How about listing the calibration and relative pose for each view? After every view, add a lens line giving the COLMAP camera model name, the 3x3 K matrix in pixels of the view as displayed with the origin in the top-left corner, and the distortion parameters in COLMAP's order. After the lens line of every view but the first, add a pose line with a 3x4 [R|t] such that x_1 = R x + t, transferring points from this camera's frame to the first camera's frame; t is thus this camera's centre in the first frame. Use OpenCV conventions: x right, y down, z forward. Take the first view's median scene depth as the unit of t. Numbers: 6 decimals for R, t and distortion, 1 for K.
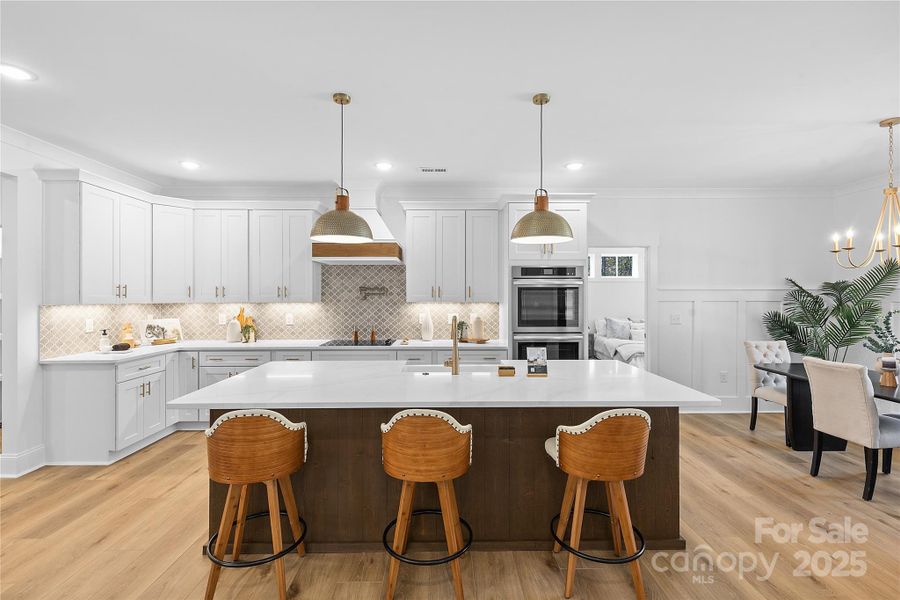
lens RADIAL K [[405.9, 0, 450.7], [0, 405.9, 290.6], [0, 0, 1]] dist [0.009296, -0.002048]
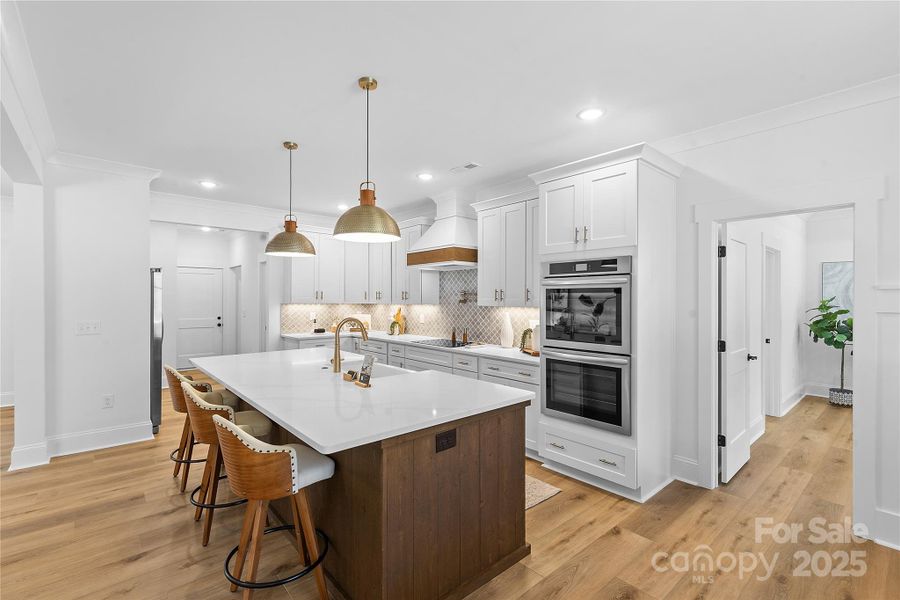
lens RADIAL K [[405.9, 0, 447.6], [0, 405.9, 299.3], [0, 0, 1]] dist [0.009296, -0.002048]
pose [[0.645509, 0.004849, -0.763737, 0.611649], [0.004680, 0.999936, 0.010305, 0.002539], [0.763738, -0.010226, 0.645445, 0.321634]]
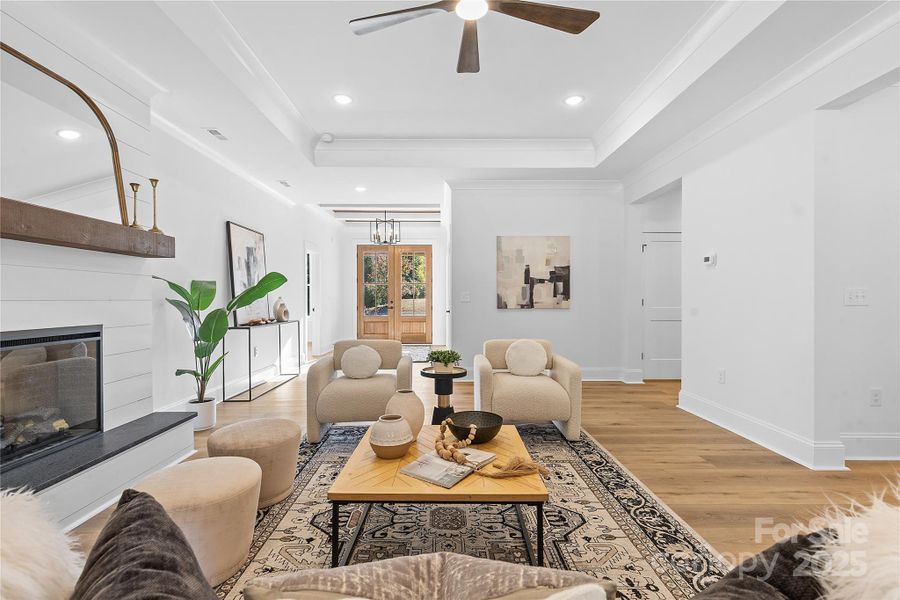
lens RADIAL K [[405.9, 0, 449.1], [0, 405.9, 303.0], [0, 0, 1]] dist [0.009296, -0.002048]
pose [[0.000791, 0.013536, -0.999908, 0.122691], [0.013430, 0.999818, 0.013545, 0.059040], [0.999909, -0.013440, 0.000609, -0.349406]]
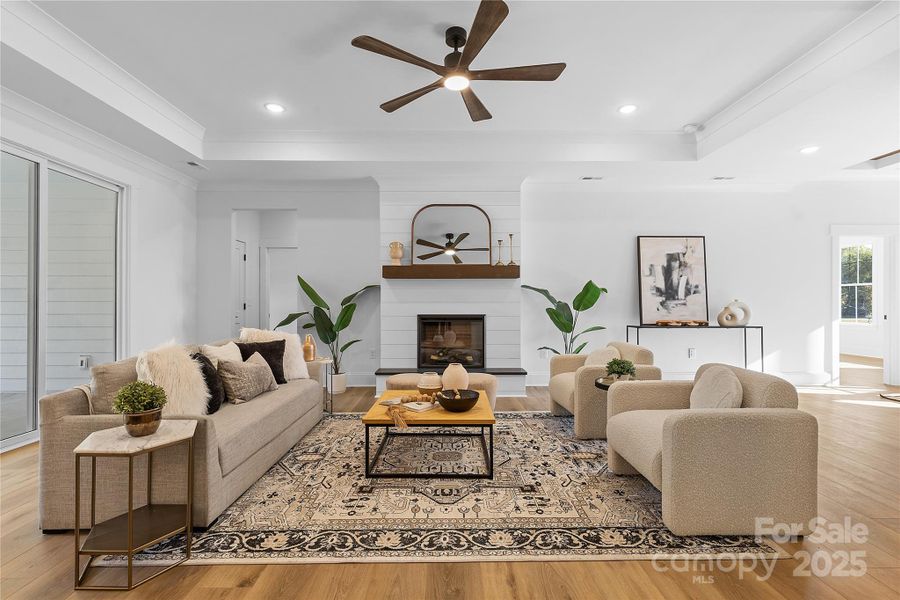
lens RADIAL K [[405.9, 0, 448.8], [0, 405.9, 302.7], [0, 0, 1]] dist [0.009296, -0.002048]
pose [[-0.999986, 0.002591, 0.004635, -0.351179], [0.002537, 0.999929, -0.011661, 0.070704], [-0.004665, -0.011650, -0.999921, 0.315249]]
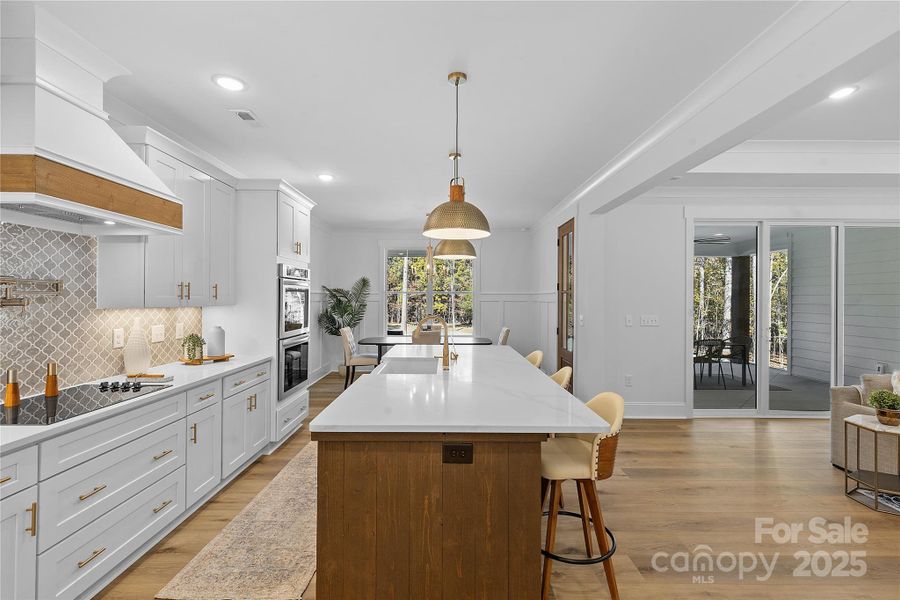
lens RADIAL K [[405.9, 0, 447.0], [0, 405.9, 294.6], [0, 0, 1]] dist [0.009296, -0.002048]
pose [[0.009471, 0.007013, 0.999931, -0.692448], [-0.014874, 0.999866, -0.006871, 0.007355], [-0.999845, -0.014808, 0.009574, 0.598060]]
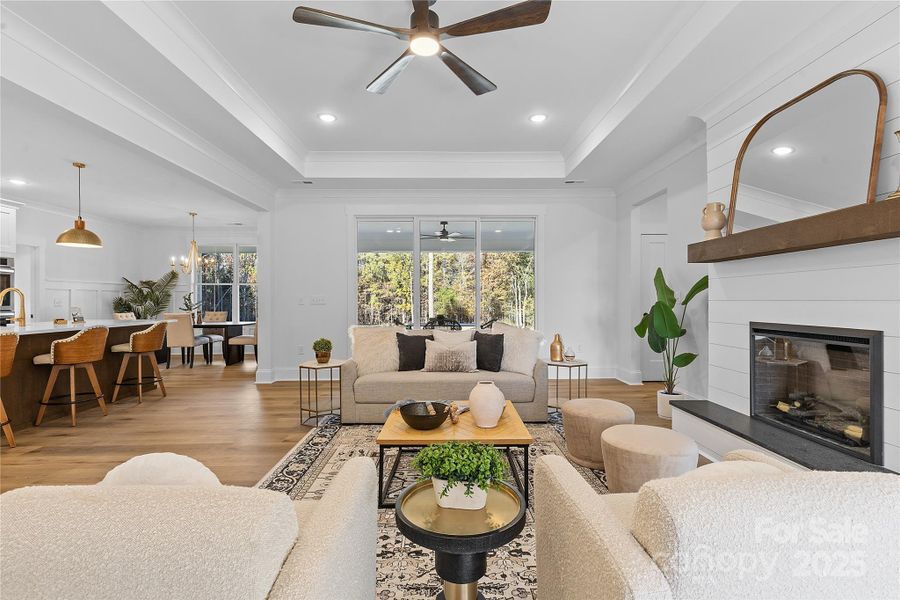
lens RADIAL K [[405.9, 0, 447.8], [0, 405.9, 300.8], [0, 0, 1]] dist [0.009296, -0.002048]
pose [[0.002967, -0.002413, 0.999993, -0.909578], [-0.005920, 0.999980, 0.002430, 0.058774], [-0.999978, -0.005927, 0.002953, -0.352180]]
